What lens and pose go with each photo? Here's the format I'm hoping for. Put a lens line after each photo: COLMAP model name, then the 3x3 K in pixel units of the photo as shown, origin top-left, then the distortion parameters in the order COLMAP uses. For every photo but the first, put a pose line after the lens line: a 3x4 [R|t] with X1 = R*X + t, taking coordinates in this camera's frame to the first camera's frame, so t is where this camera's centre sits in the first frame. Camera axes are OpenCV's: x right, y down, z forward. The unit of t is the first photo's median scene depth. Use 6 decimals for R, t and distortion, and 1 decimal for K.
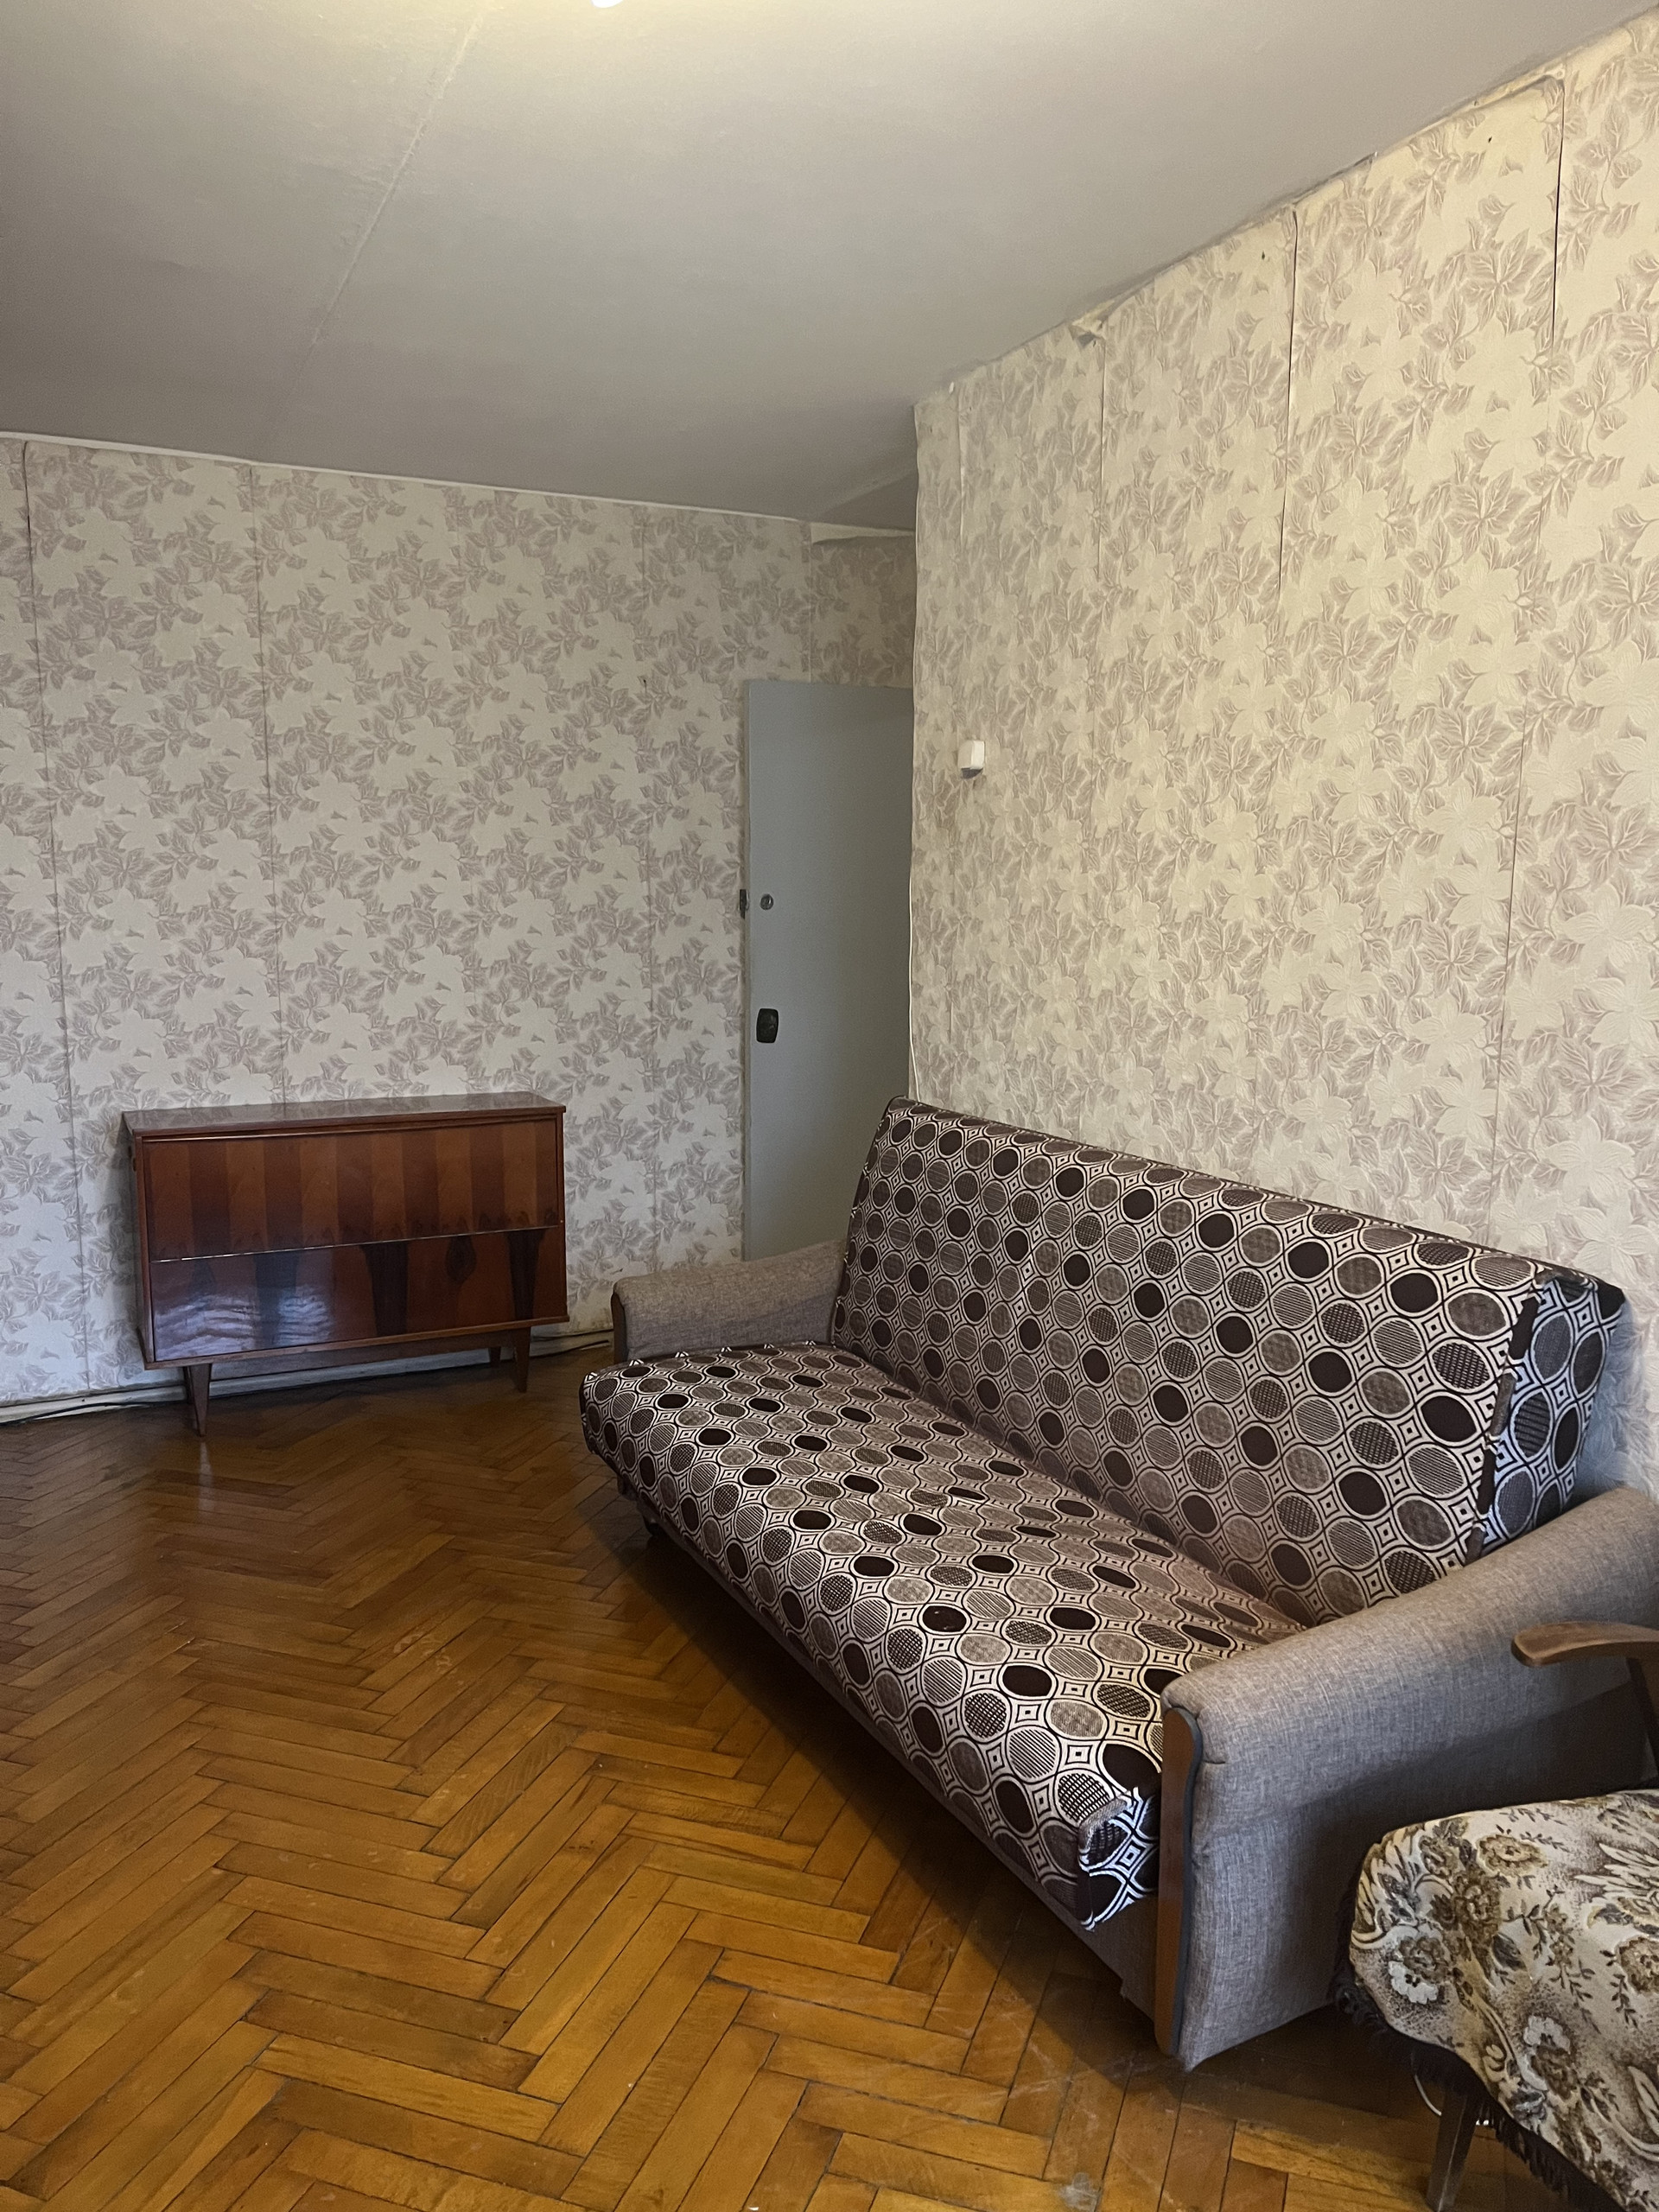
lens RADIAL K [[1706.4, 0, 830.3], [0, 1706.4, 1114.9], [0, 0, 1]] dist [0.076424, -0.052715]
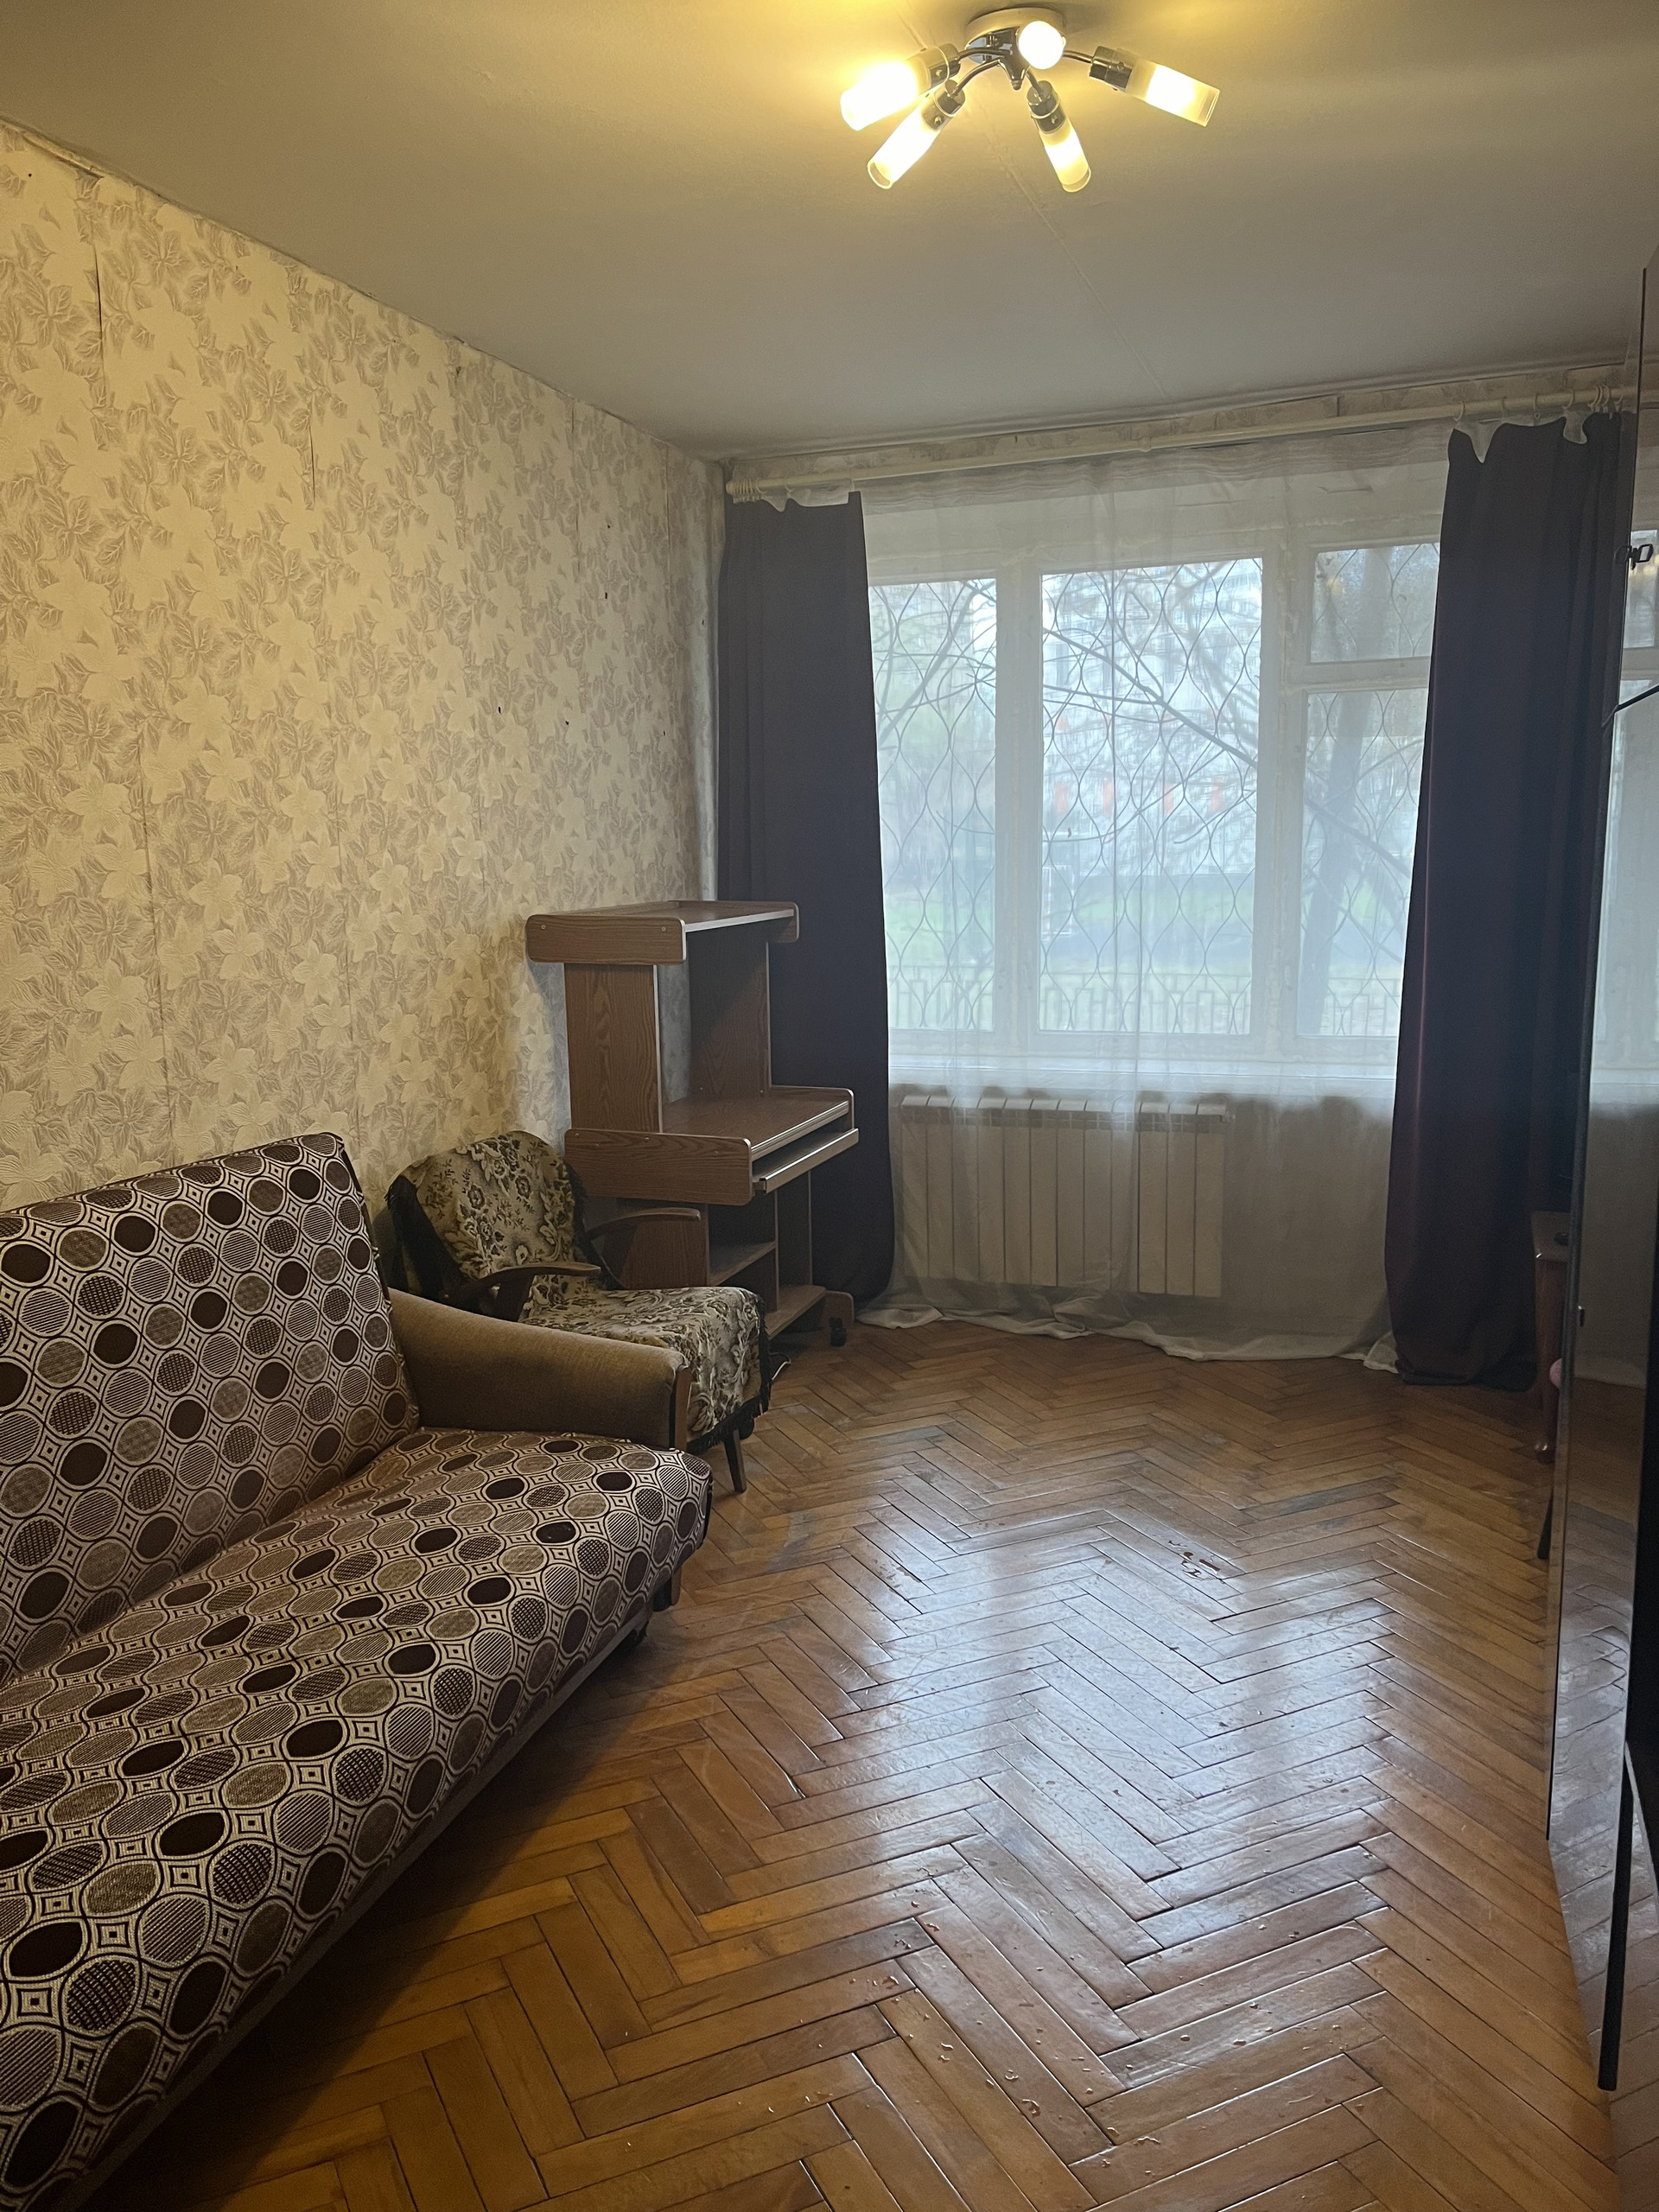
lens RADIAL K [[1706.4, 0, 830.3], [0, 1706.4, 1114.9], [0, 0, 1]] dist [0.076424, -0.052715]
pose [[-0.725192, -0.103387, 0.680741, -0.424319], [0.103611, 0.961020, 0.256331, -0.122296], [-0.680707, 0.256421, -0.686212, 0.850957]]
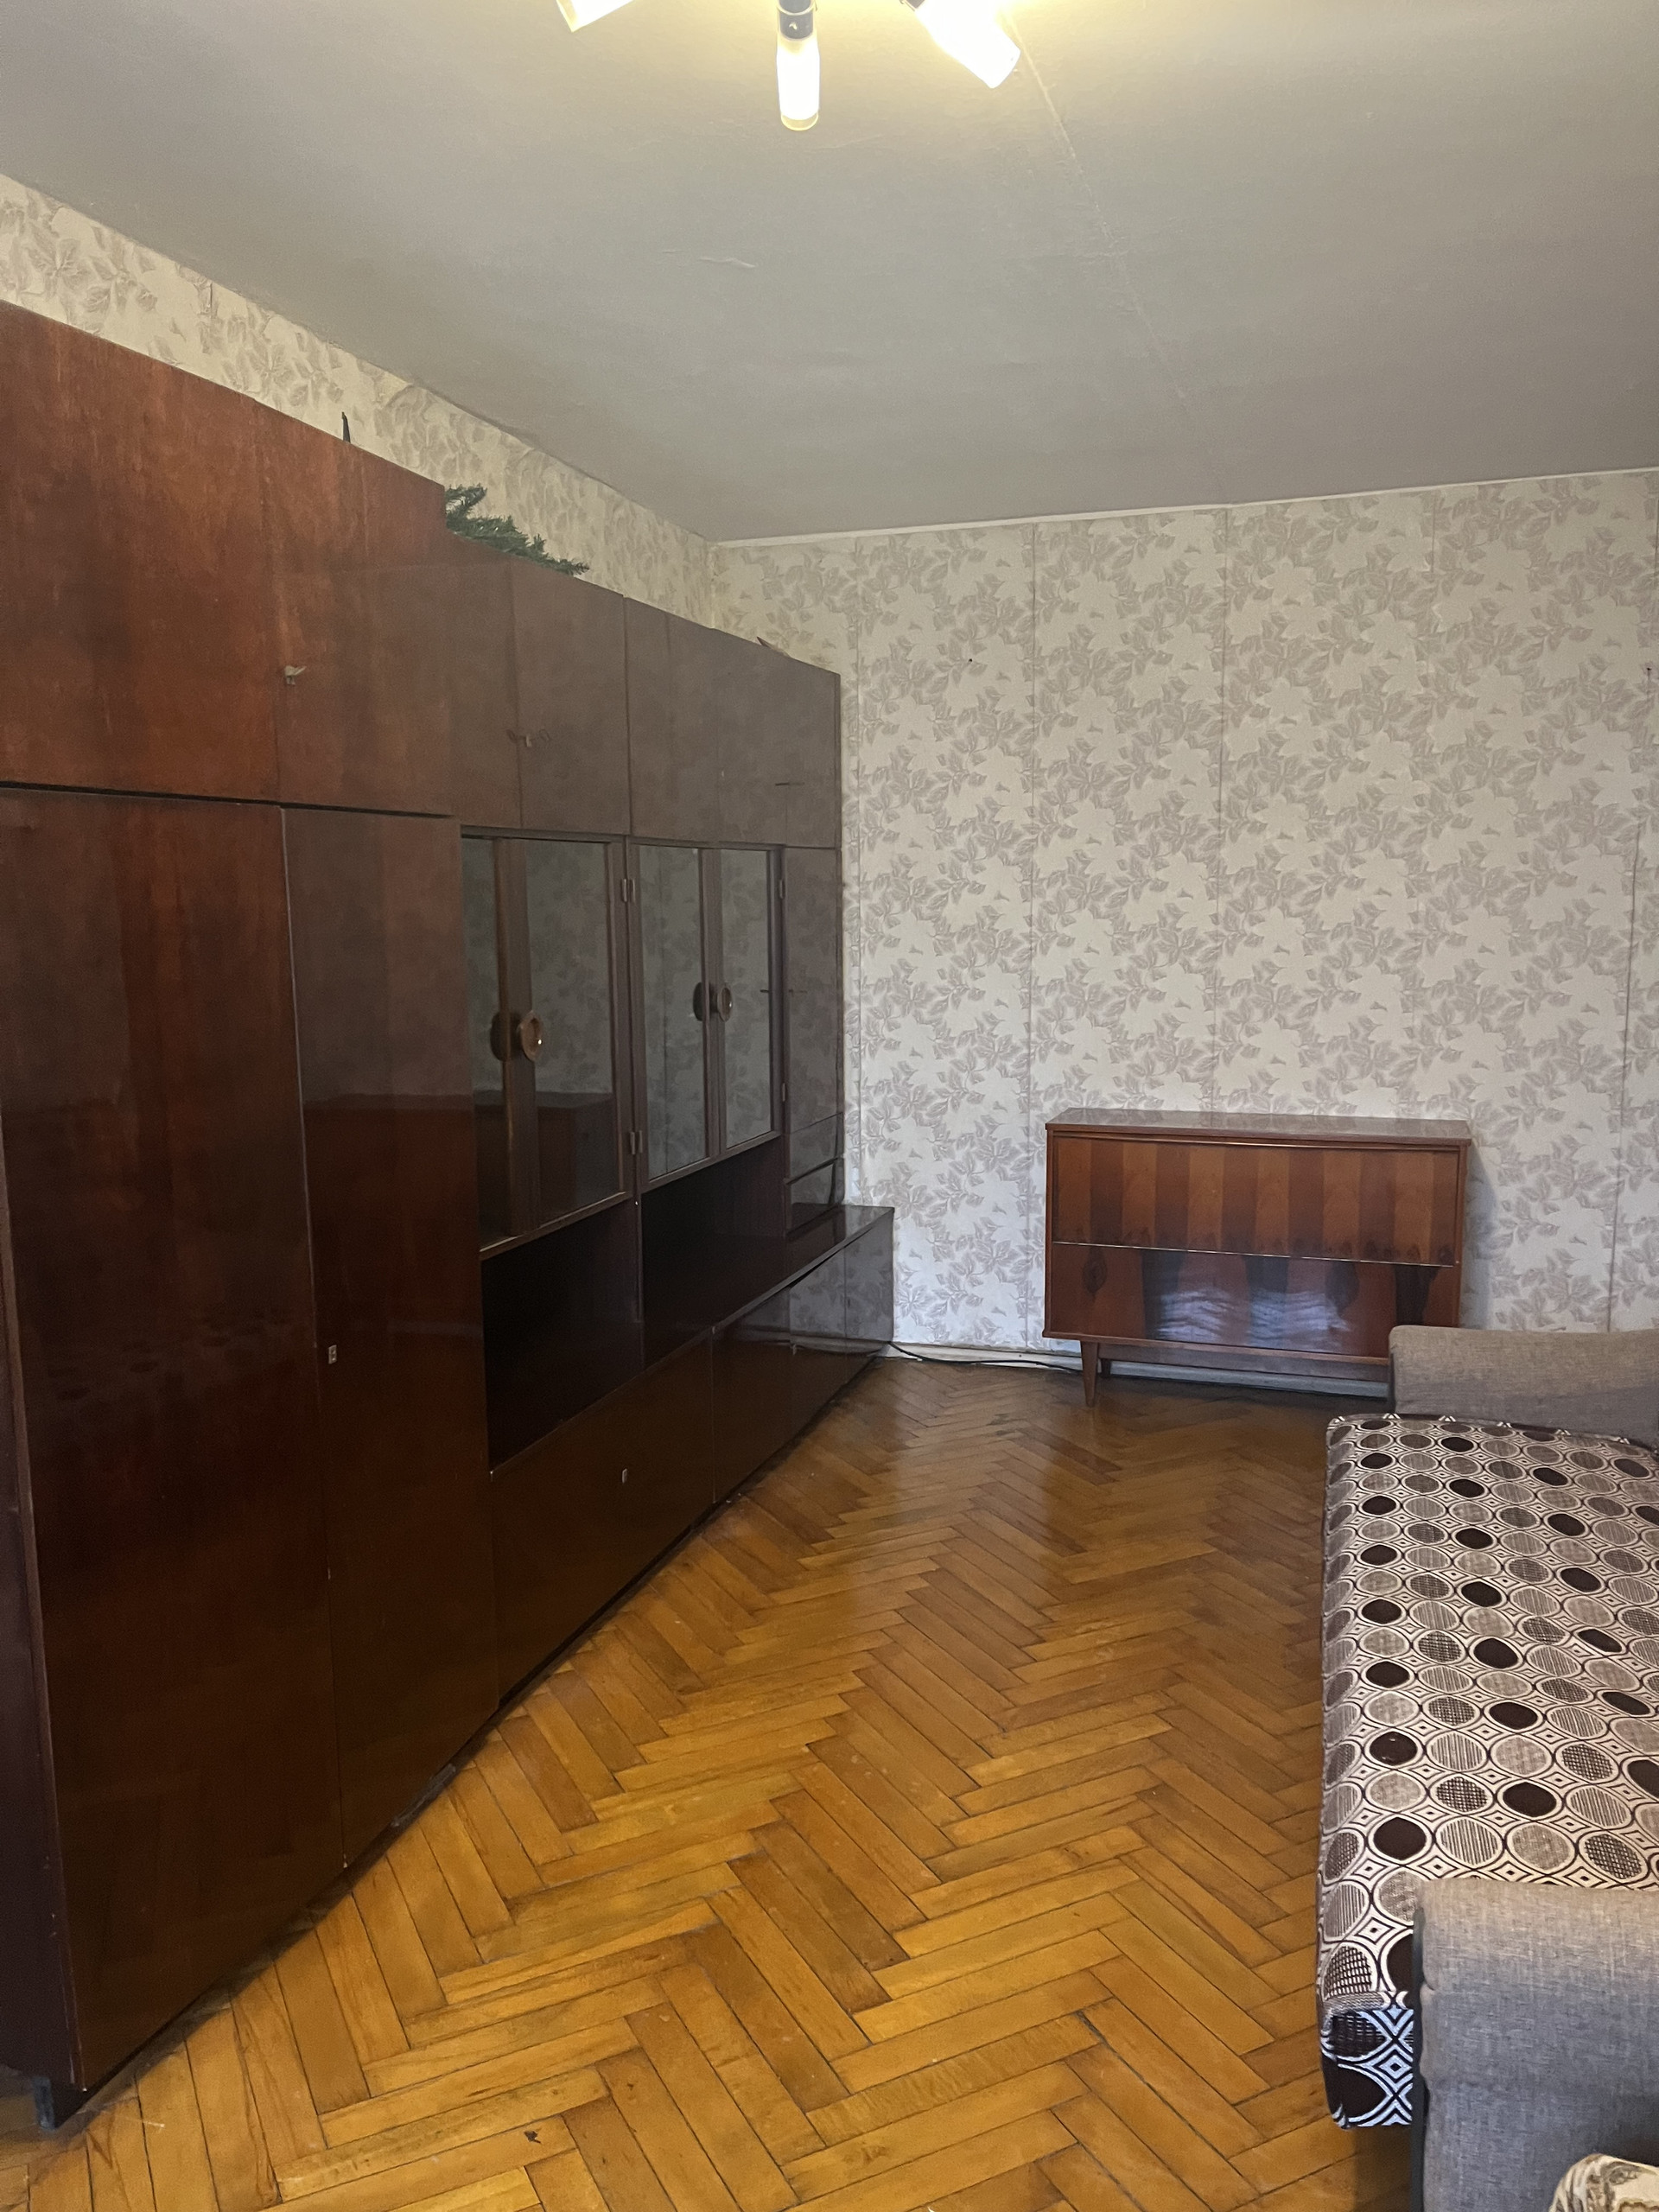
lens RADIAL K [[1706.4, 0, 830.3], [0, 1706.4, 1114.9], [0, 0, 1]] dist [0.076424, -0.052715]
pose [[0.726550, 0.082539, -0.682138, 0.238076], [-0.085475, 0.995905, 0.029466, -0.016798], [0.681776, 0.036897, 0.730630, 0.079611]]
